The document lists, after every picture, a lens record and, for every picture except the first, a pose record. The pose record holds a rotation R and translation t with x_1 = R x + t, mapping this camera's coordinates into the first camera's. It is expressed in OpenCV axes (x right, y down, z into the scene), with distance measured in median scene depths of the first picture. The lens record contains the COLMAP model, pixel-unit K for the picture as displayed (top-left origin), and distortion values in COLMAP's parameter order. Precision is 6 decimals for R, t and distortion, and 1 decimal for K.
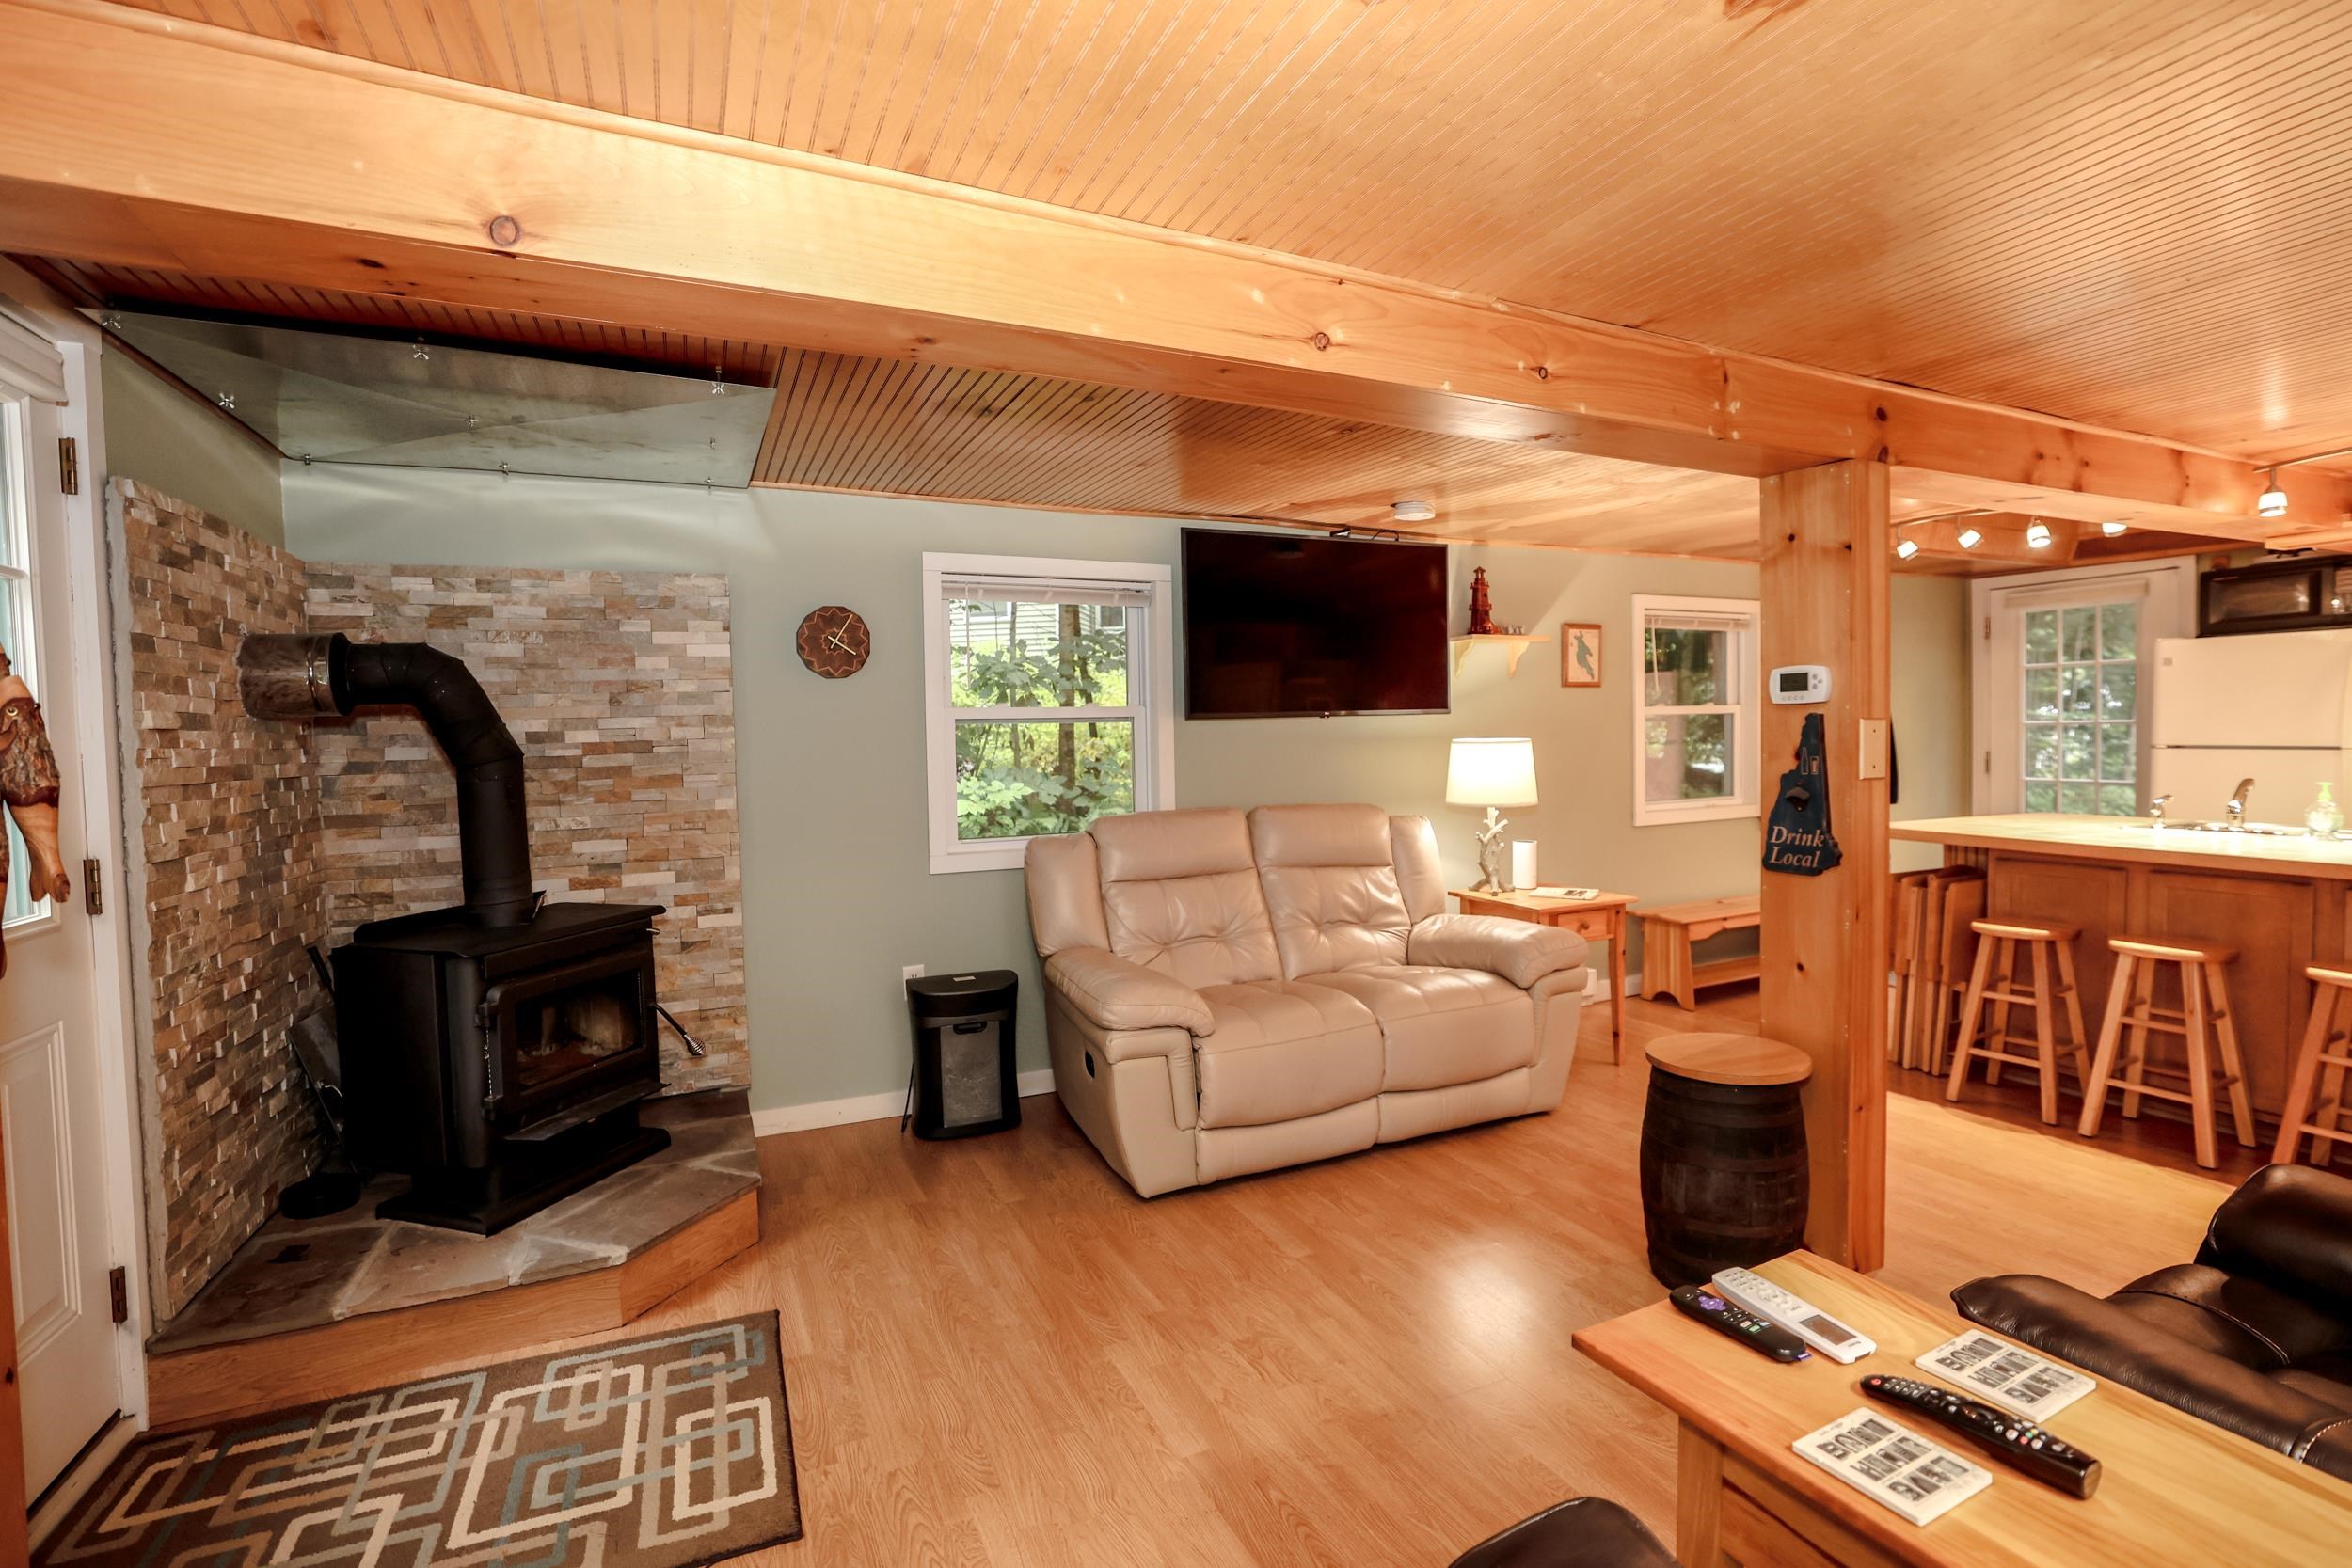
lens RADIAL K [[1042.7, 0, 1183.6], [0, 1042.7, 765.8], [0, 0, 1]] dist [-0.004322, 0.000271]
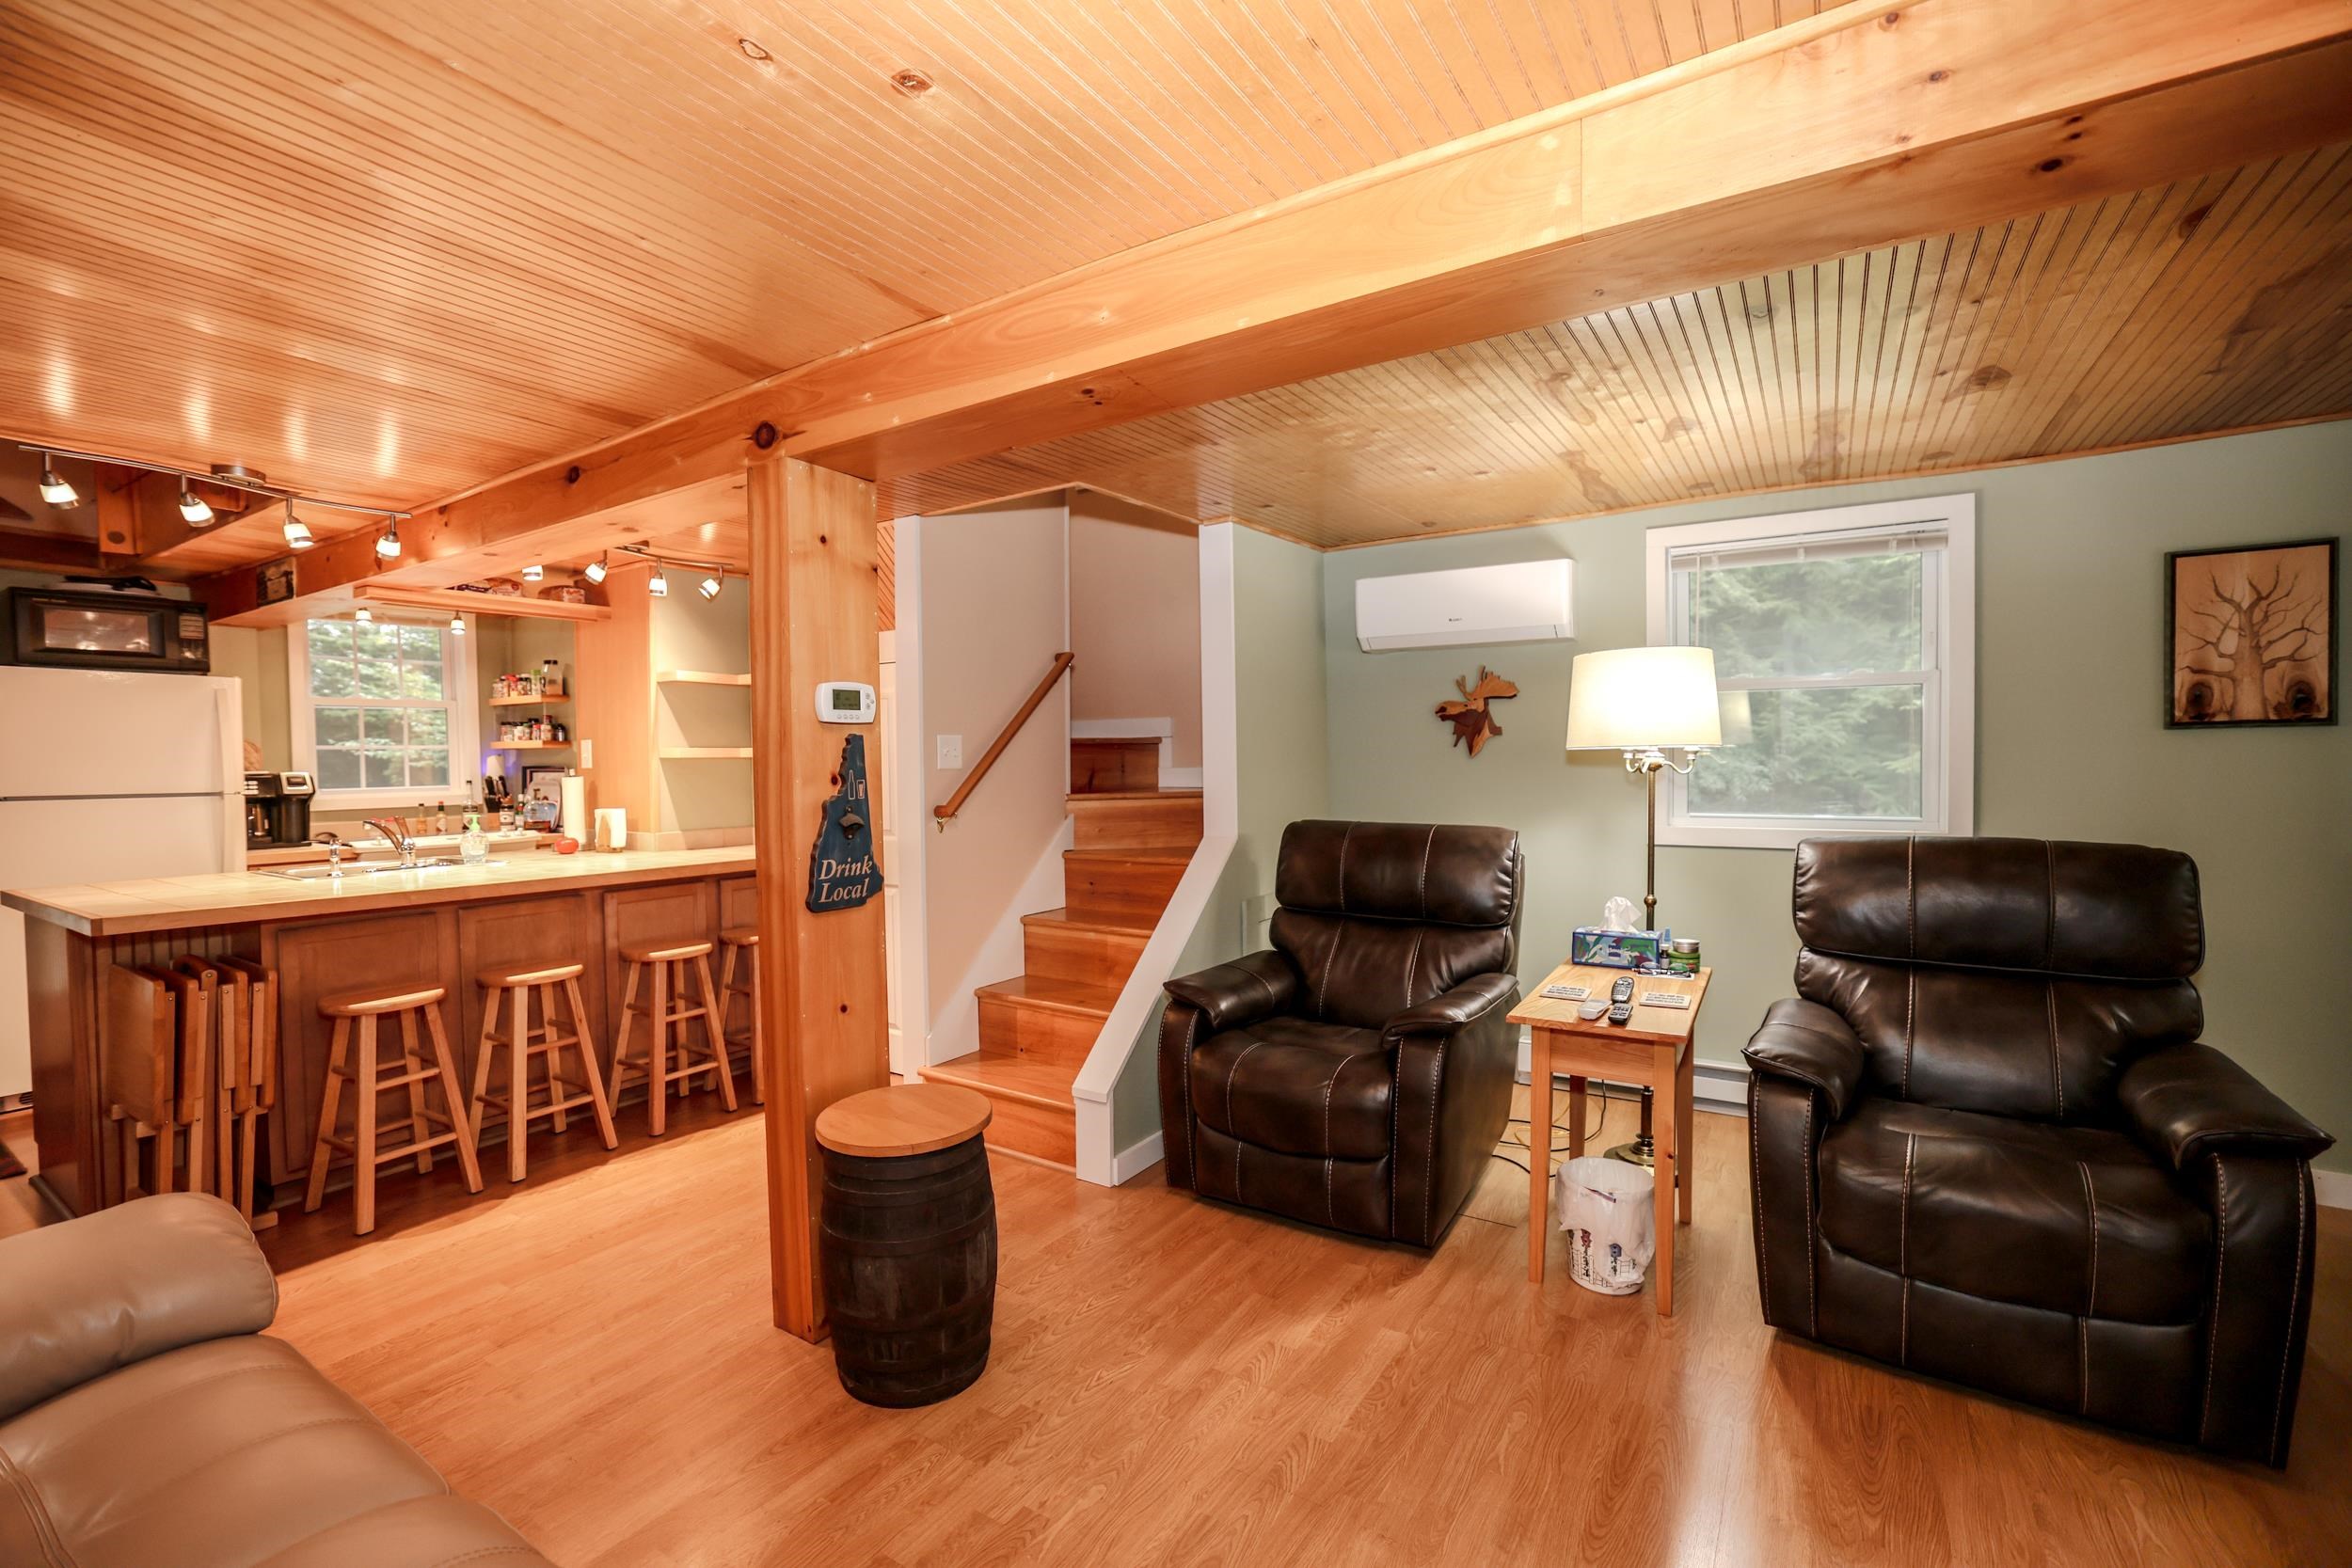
lens RADIAL K [[995.2, 0, 1175.5], [0, 995.2, 779.5], [0, 0, 1]] dist [-0.032166, 0.003159]
pose [[-0.549280, 0.005182, 0.835622, -0.335787], [0.046352, 0.998630, 0.024276, -0.019335], [-0.834352, 0.052067, -0.548768, 1.367204]]
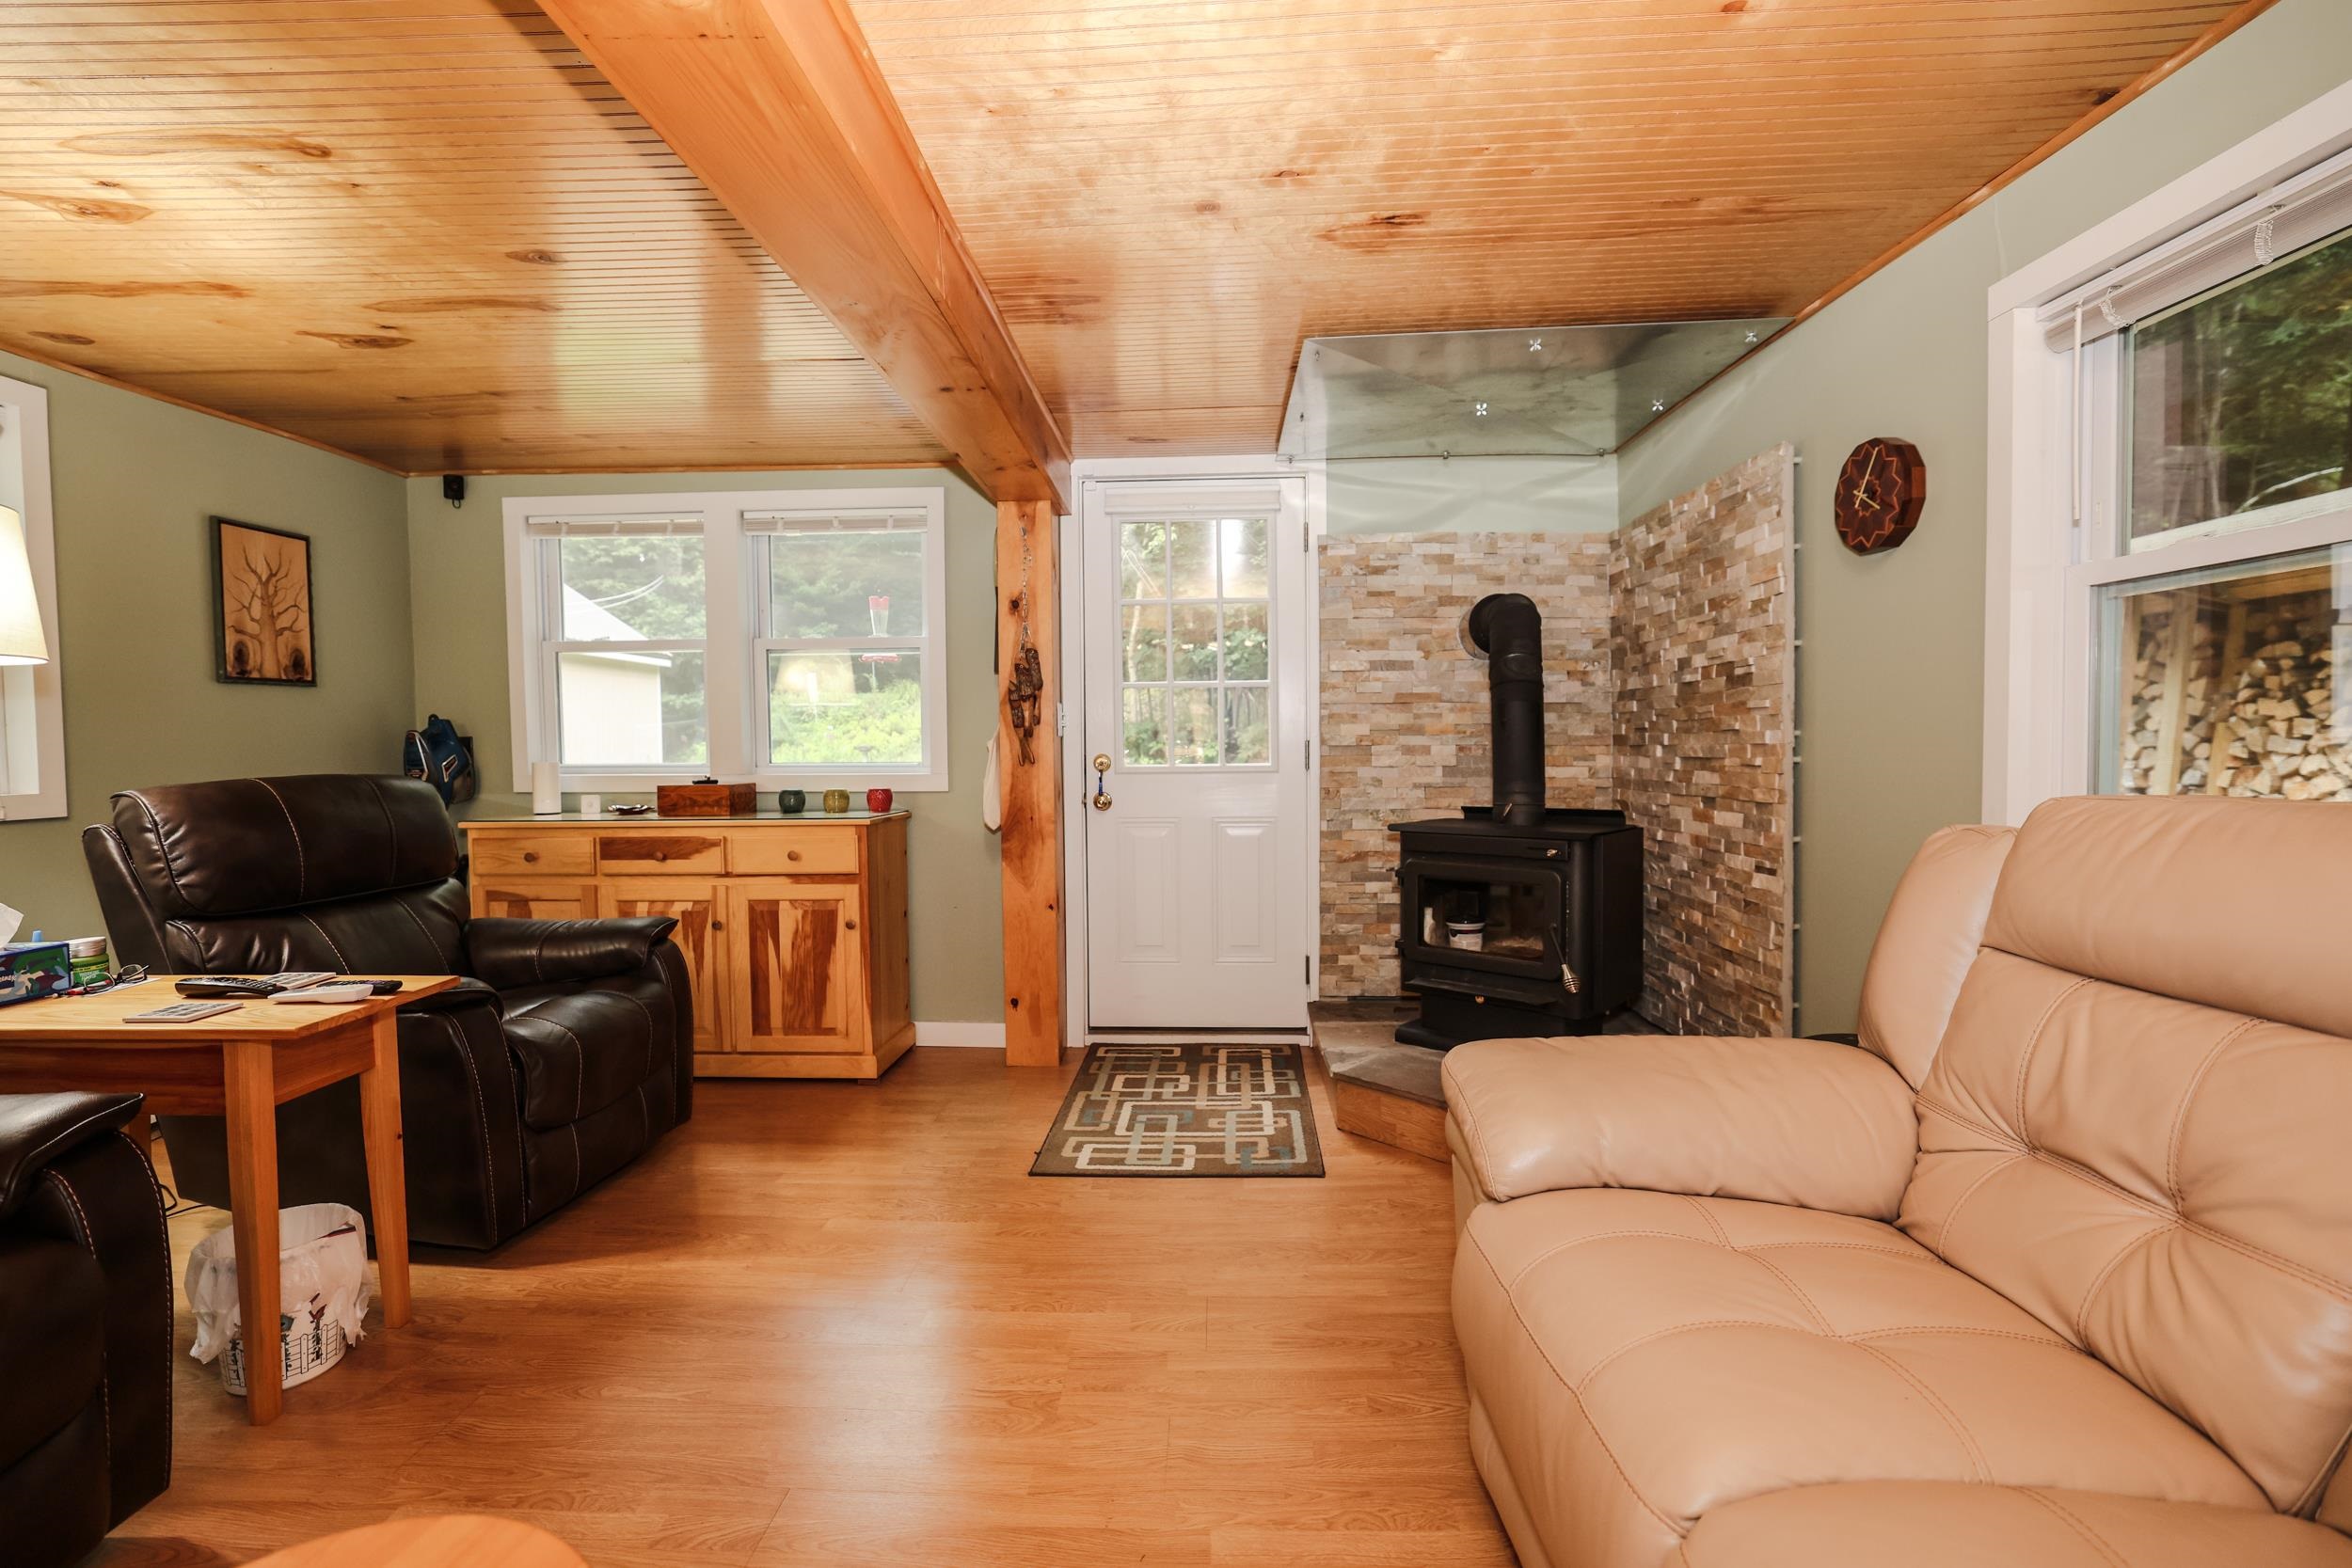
lens RADIAL K [[995.2, 0, 1154.4], [0, 995.2, 778.9], [0, 0, 1]] dist [-0.032166, 0.003159]
pose [[-0.422748, 0.053436, -0.904670, 0.657269], [-0.011193, 0.997876, 0.064172, 0.038117], [0.906178, 0.037254, -0.421252, 1.346844]]
